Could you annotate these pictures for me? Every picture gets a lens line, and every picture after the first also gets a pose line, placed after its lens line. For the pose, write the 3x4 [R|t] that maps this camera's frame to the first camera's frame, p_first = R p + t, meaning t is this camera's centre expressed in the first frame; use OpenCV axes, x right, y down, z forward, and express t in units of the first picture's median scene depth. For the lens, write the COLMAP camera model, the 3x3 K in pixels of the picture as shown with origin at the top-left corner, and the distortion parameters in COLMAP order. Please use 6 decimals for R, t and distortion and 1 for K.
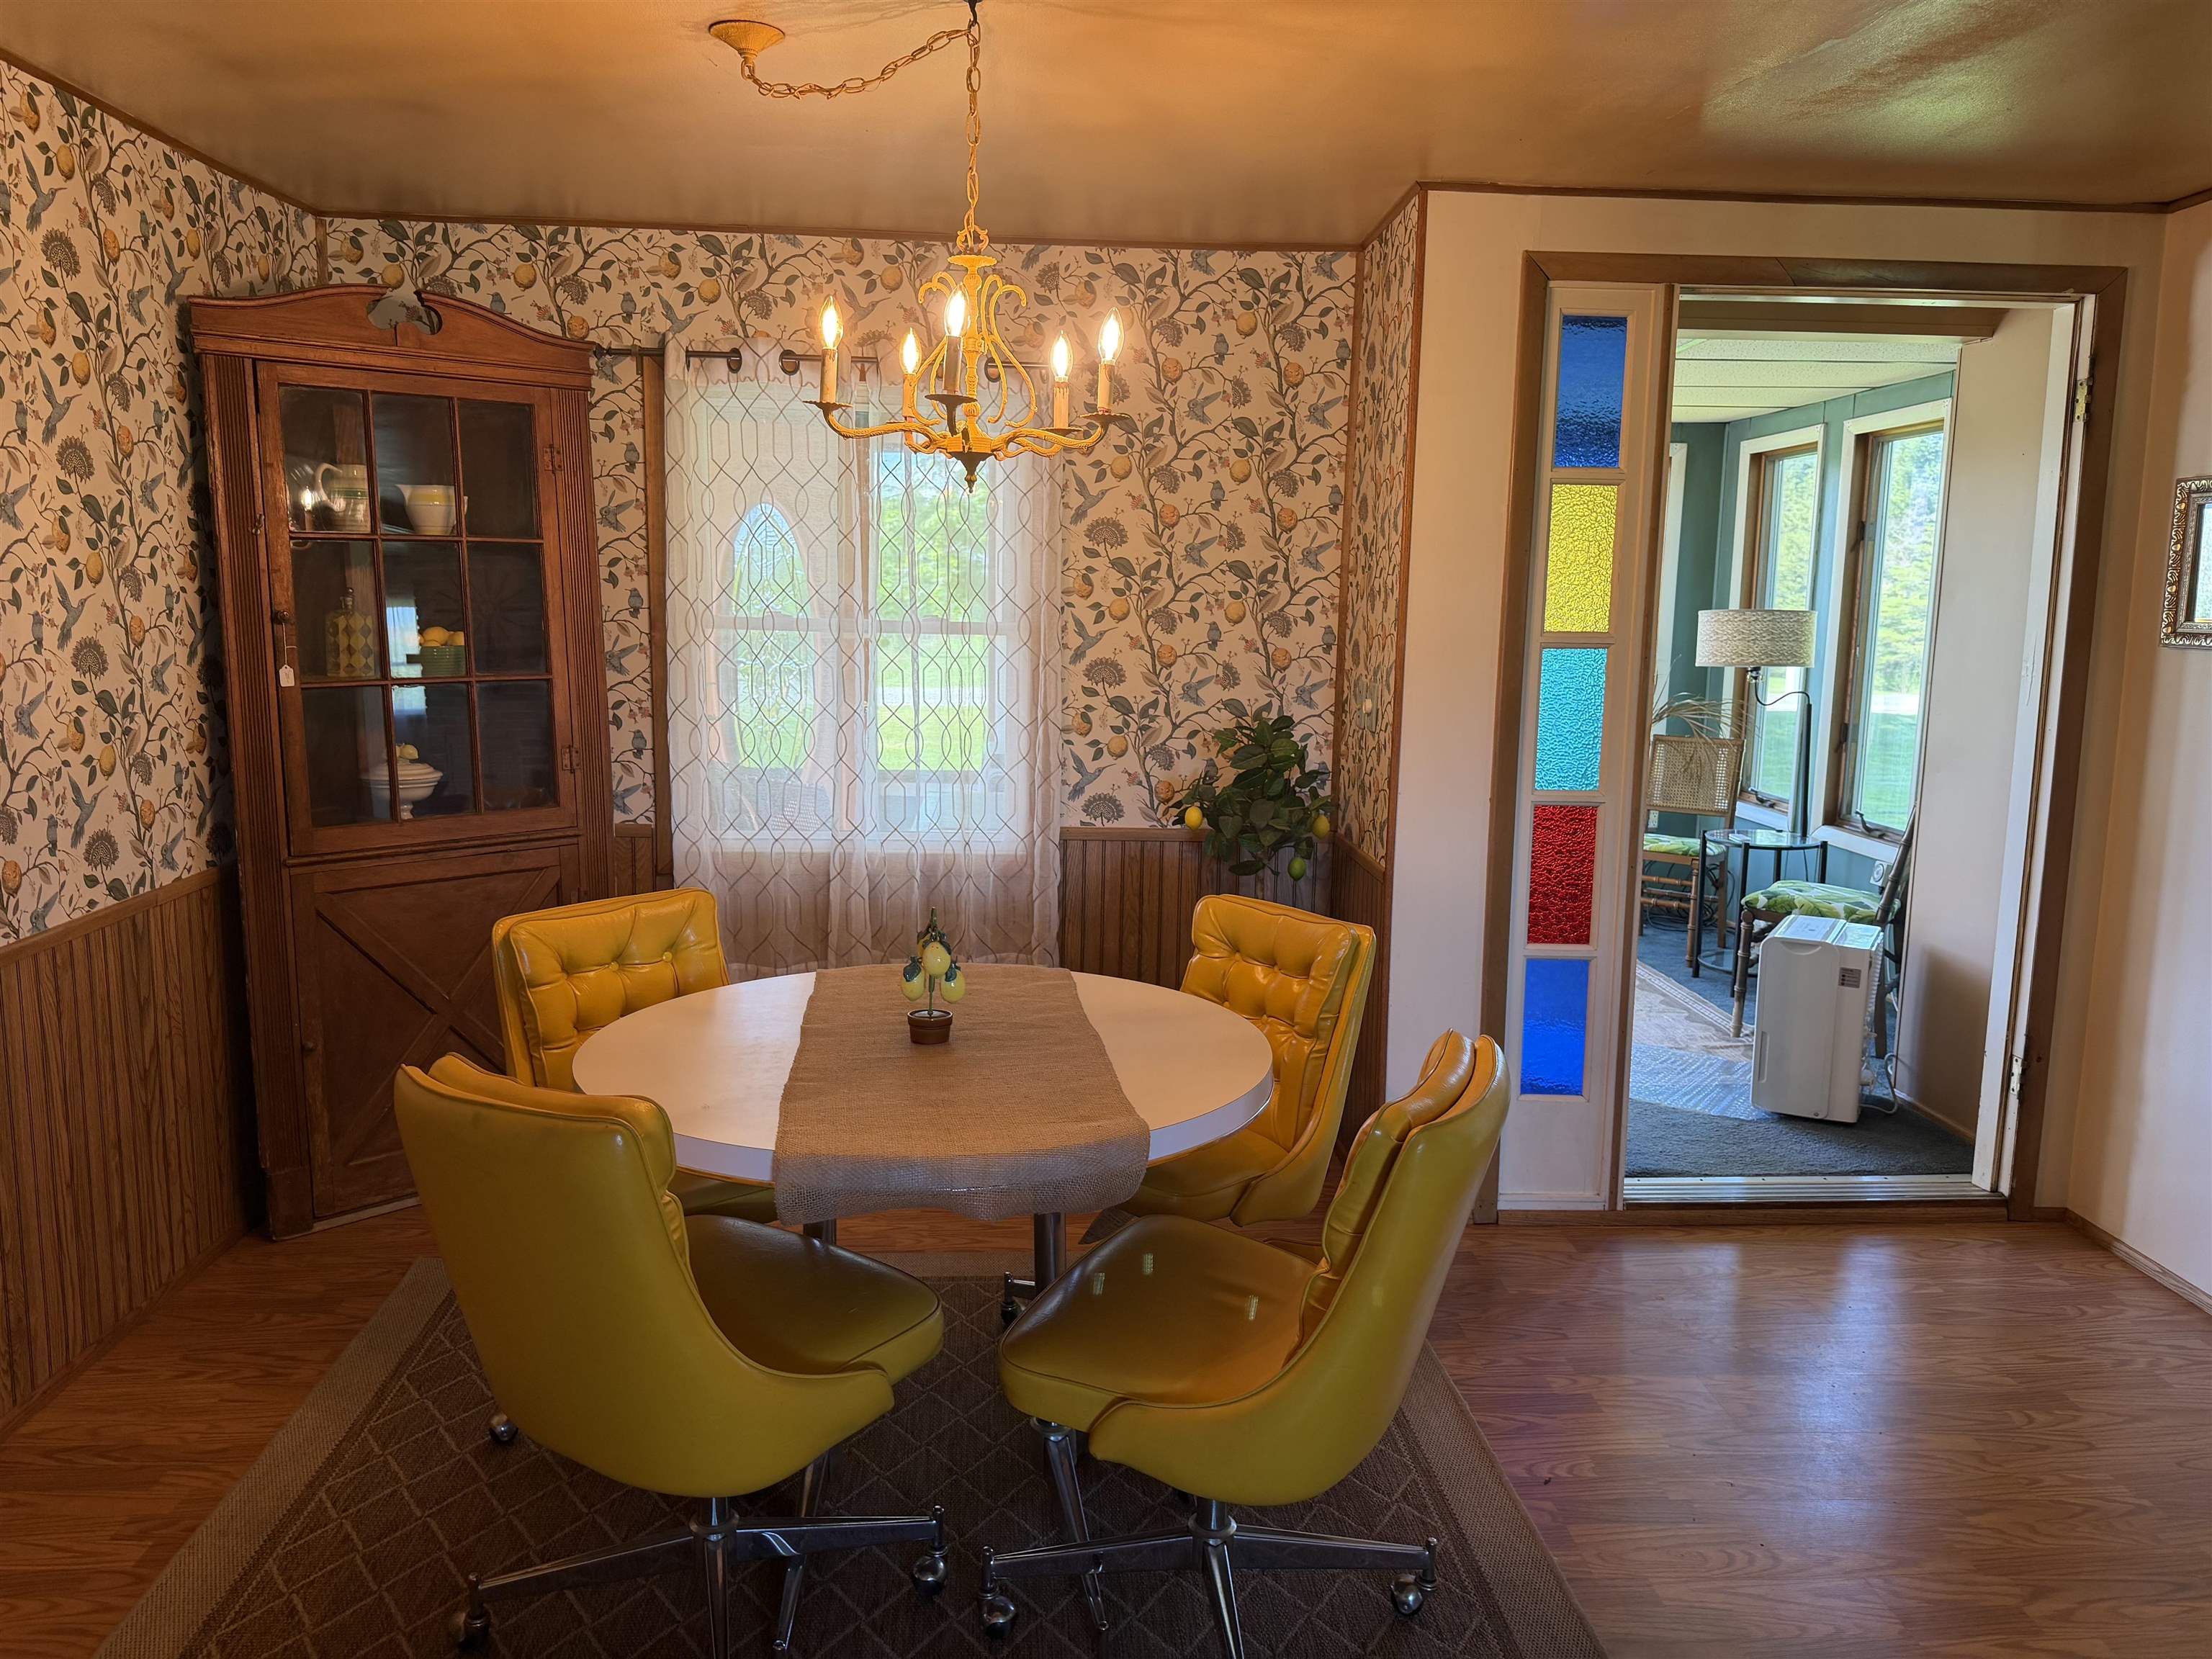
lens RADIAL K [[1536.6, 0, 1108.2], [0, 1536.6, 820.3], [0, 0, 1]] dist [0.097281, -0.136445]
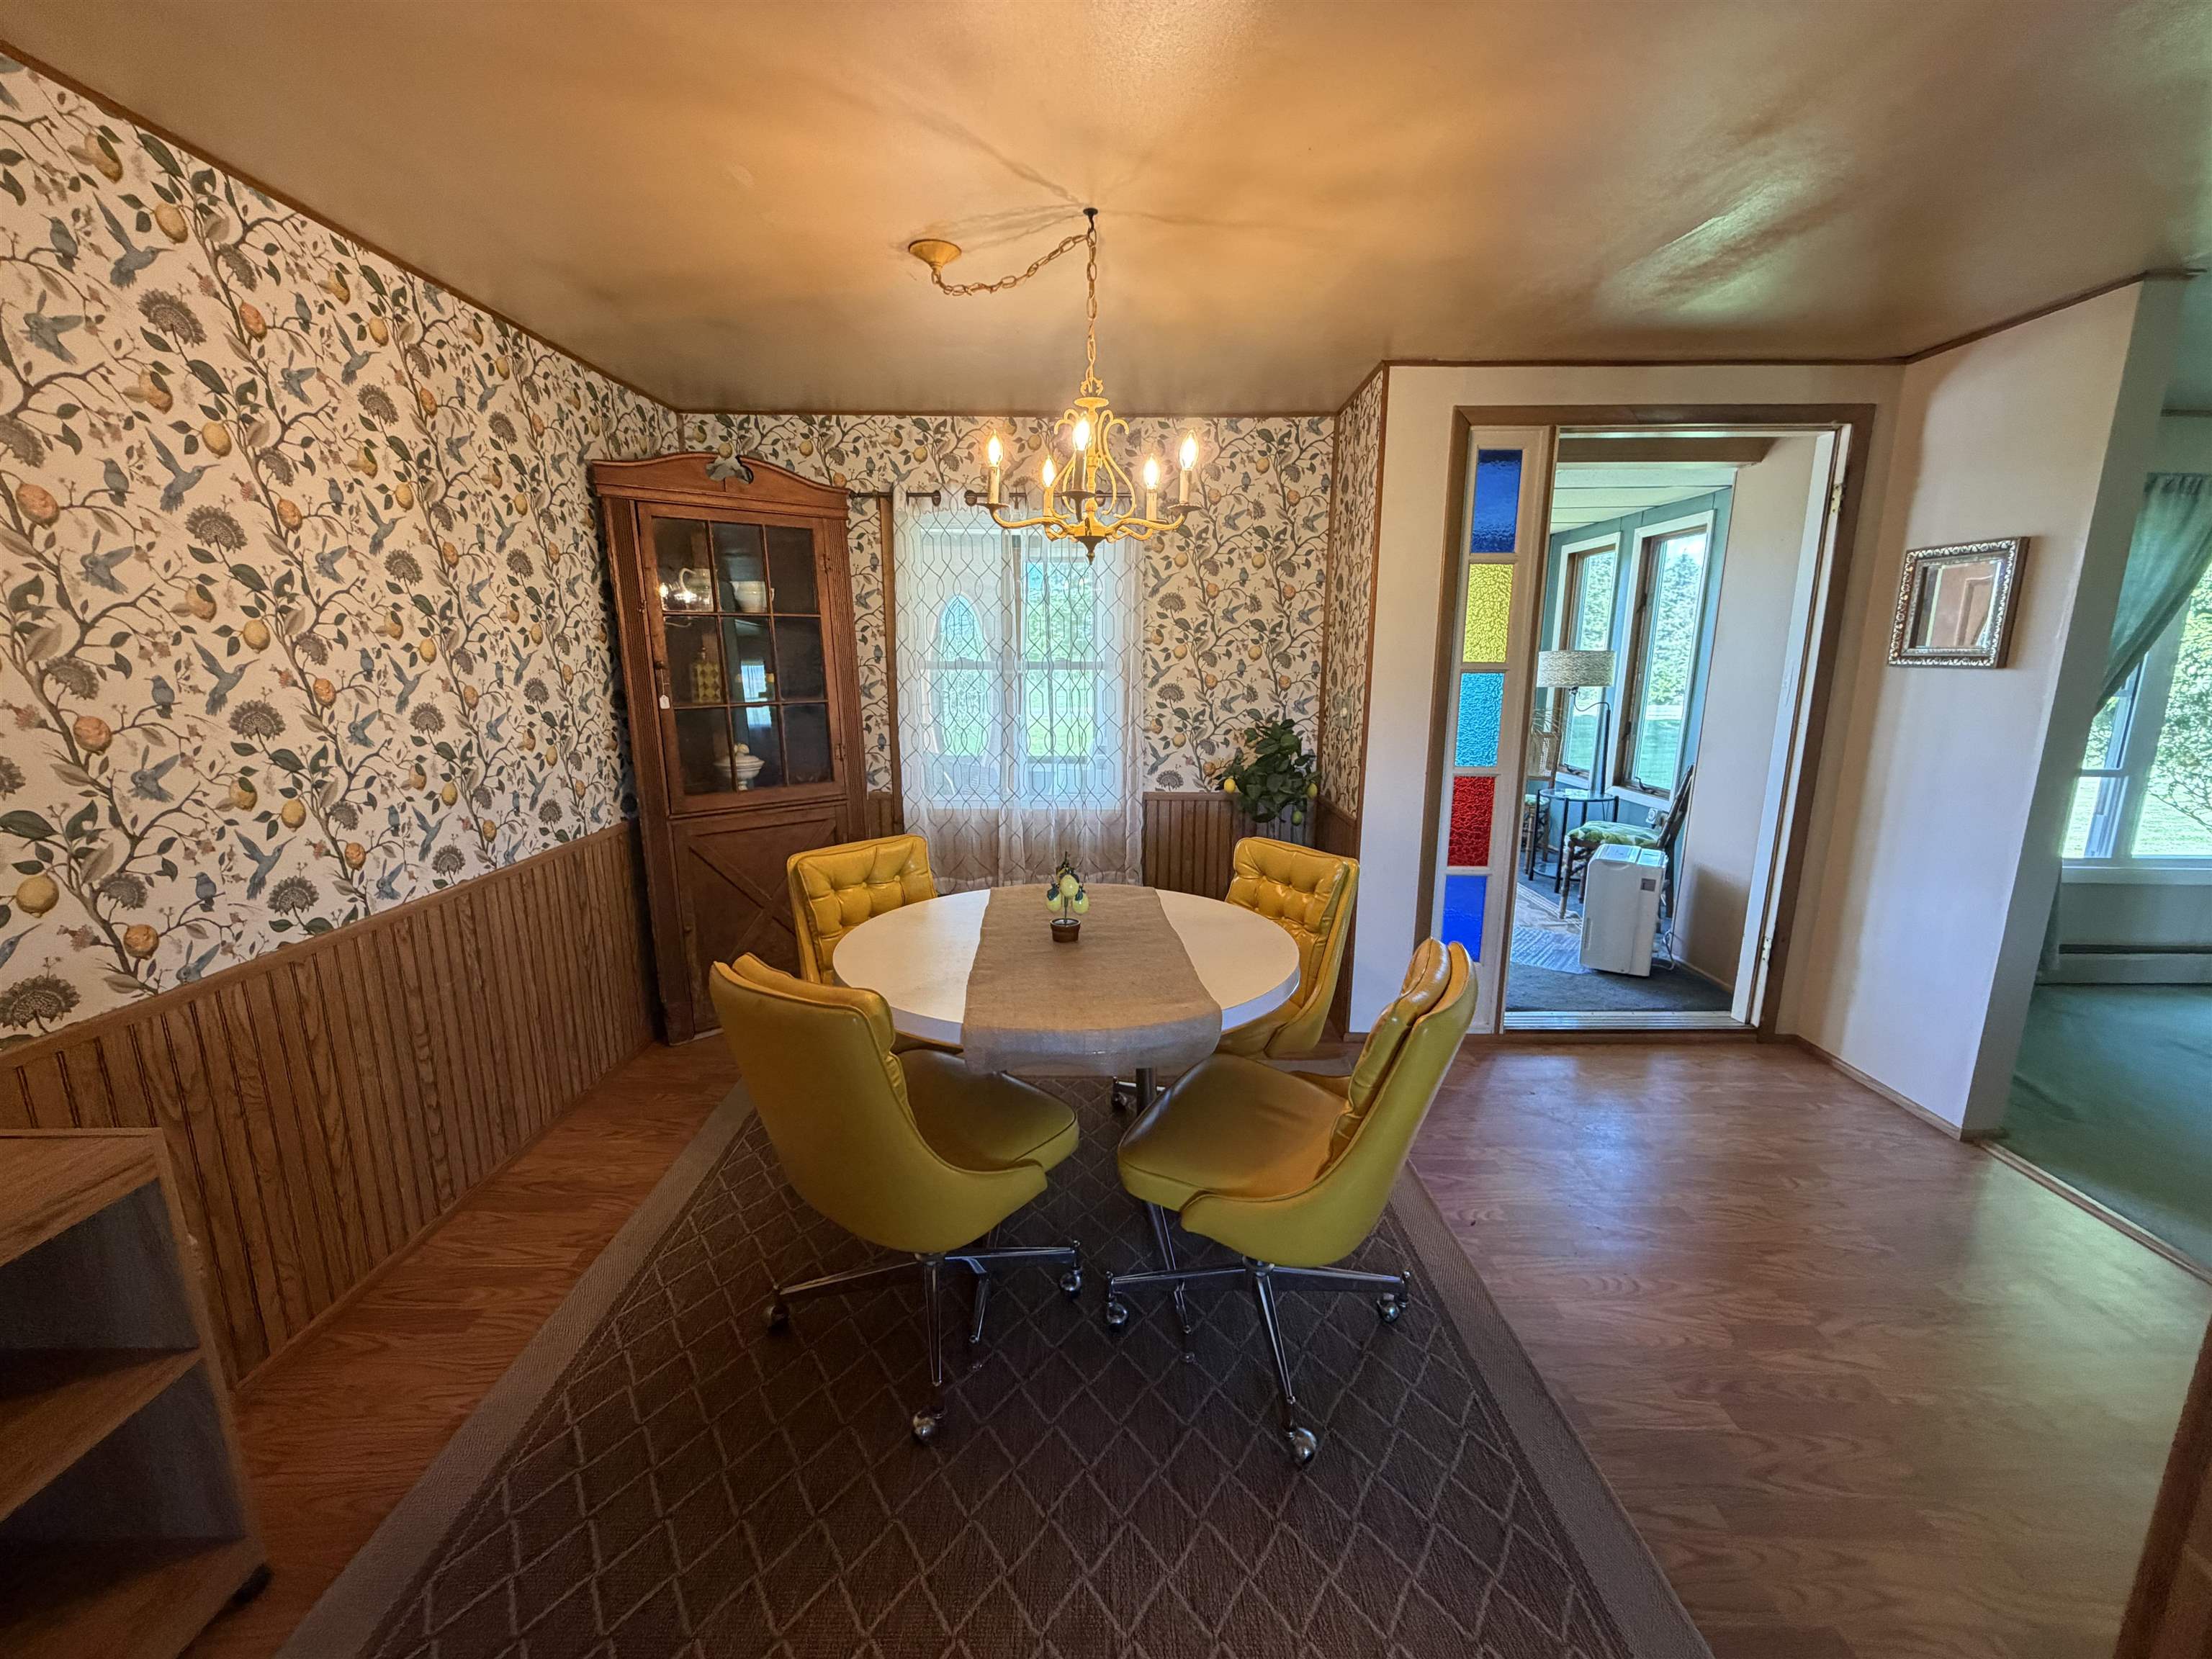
lens RADIAL K [[883.9, 0, 1106.0], [0, 883.9, 829.5], [0, 0, 1]] dist [0.000200, 0.000112]
pose [[0.998222, -0.003841, -0.059476, -0.016844], [0.006924, 0.998638, 0.051719, -0.004804], [0.059197, -0.052039, 0.996889, 0.102569]]
